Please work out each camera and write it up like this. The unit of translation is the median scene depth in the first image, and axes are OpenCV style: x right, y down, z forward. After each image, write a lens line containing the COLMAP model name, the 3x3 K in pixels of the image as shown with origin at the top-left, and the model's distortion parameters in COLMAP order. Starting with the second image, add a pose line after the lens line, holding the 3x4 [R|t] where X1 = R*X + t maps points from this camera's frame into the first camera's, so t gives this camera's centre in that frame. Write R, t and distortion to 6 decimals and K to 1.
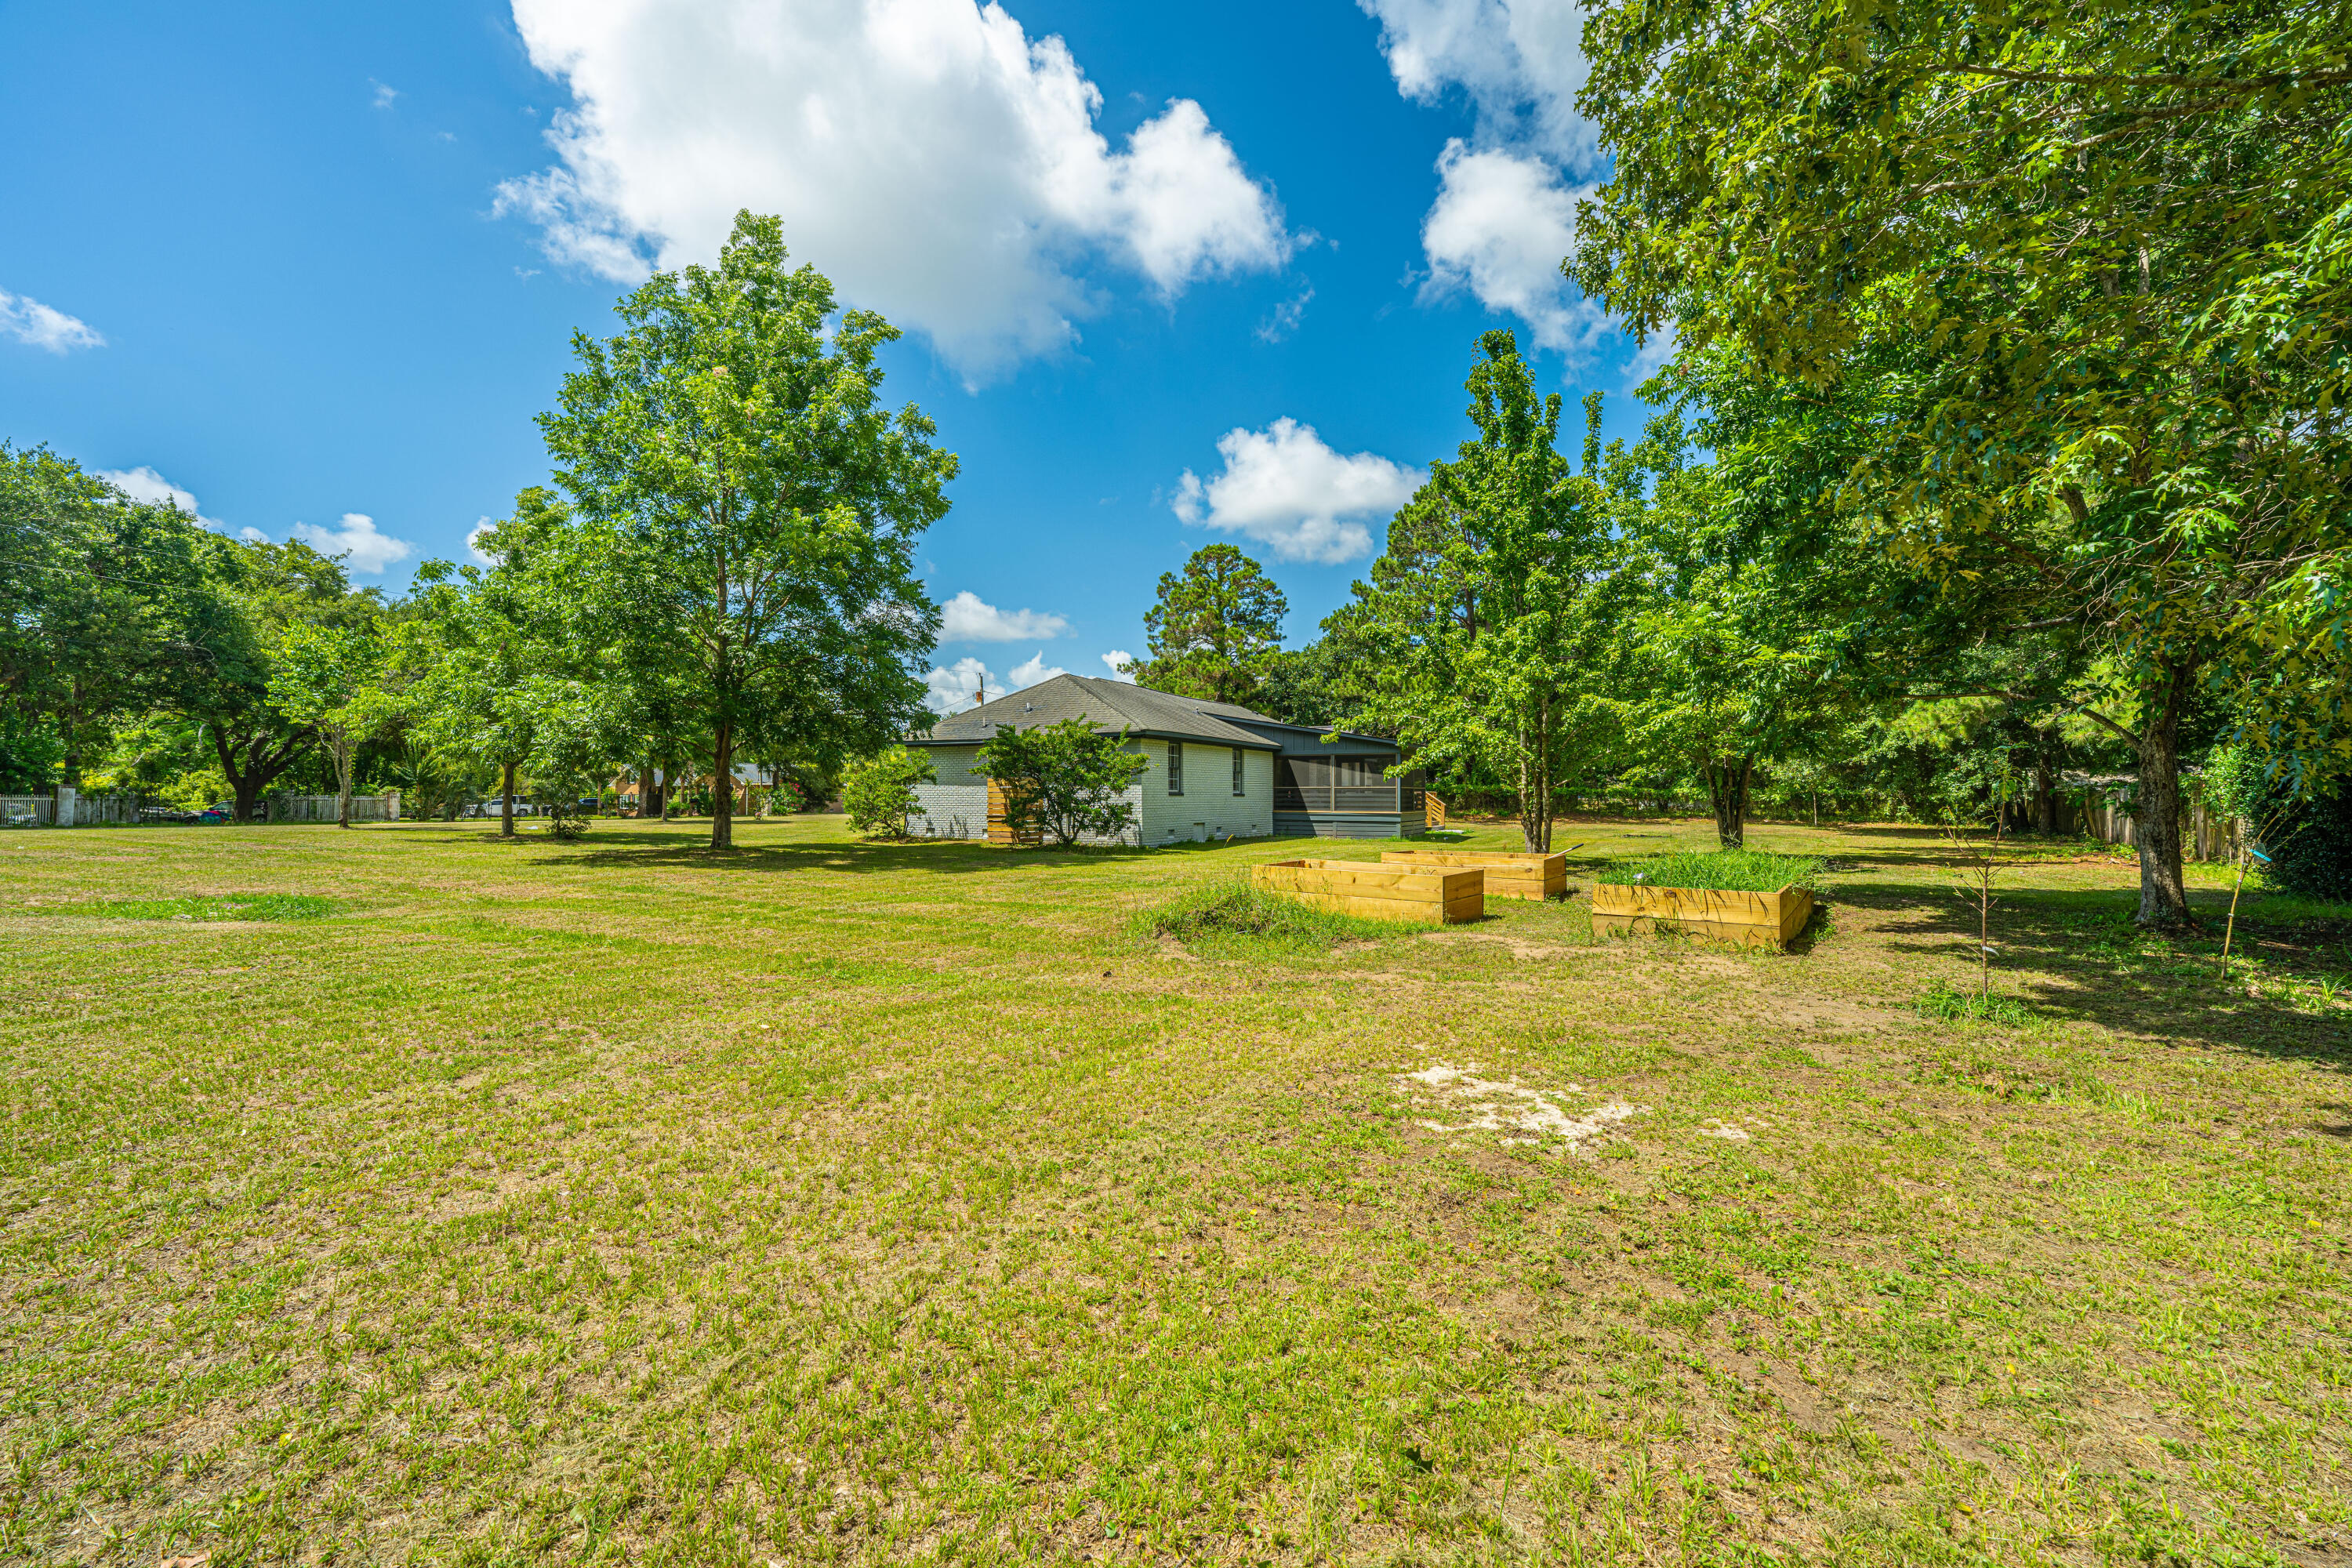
lens RADIAL K [[962.0, 0, 1180.3], [0, 962.0, 790.8], [0, 0, 1]] dist [0.000883, -0.000986]
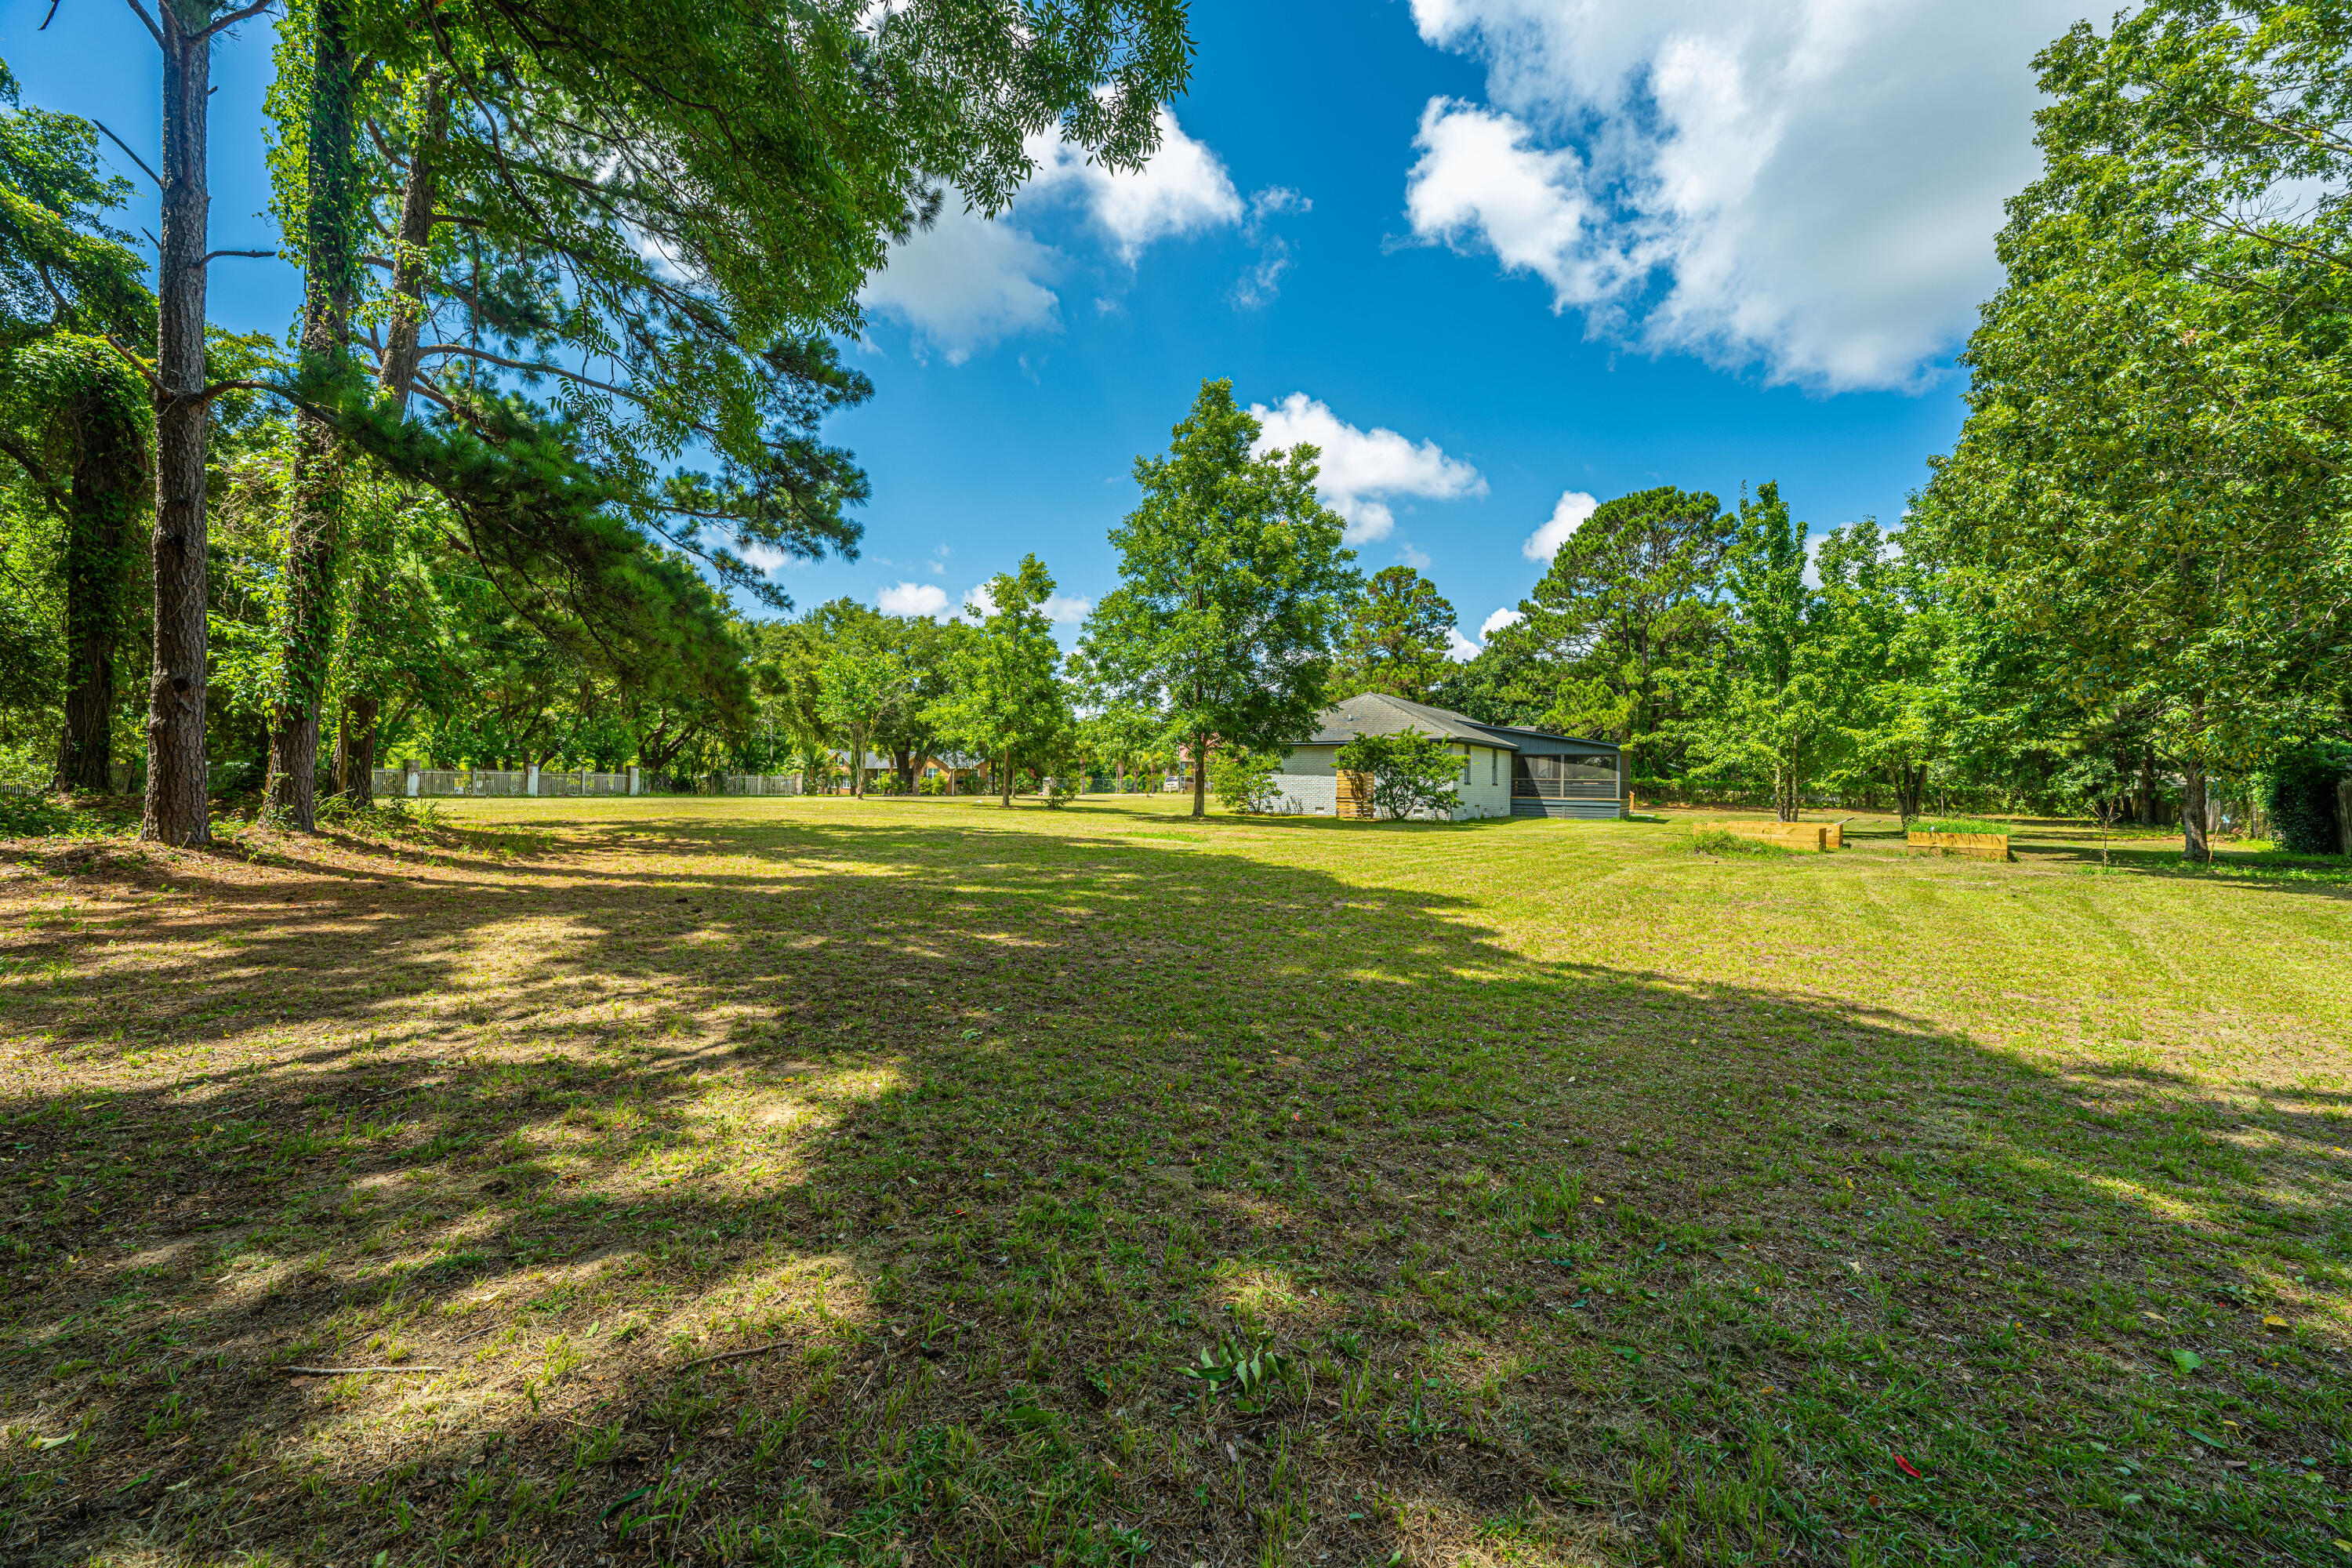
lens RADIAL K [[962.0, 0, 1171.0], [0, 962.0, 783.3], [0, 0, 1]] dist [0.000883, -0.000986]
pose [[0.997713, 0.013156, -0.066293, -0.284465], [-0.012646, 0.999887, 0.008120, -0.002123], [0.066392, -0.007263, 0.997767, -0.331784]]
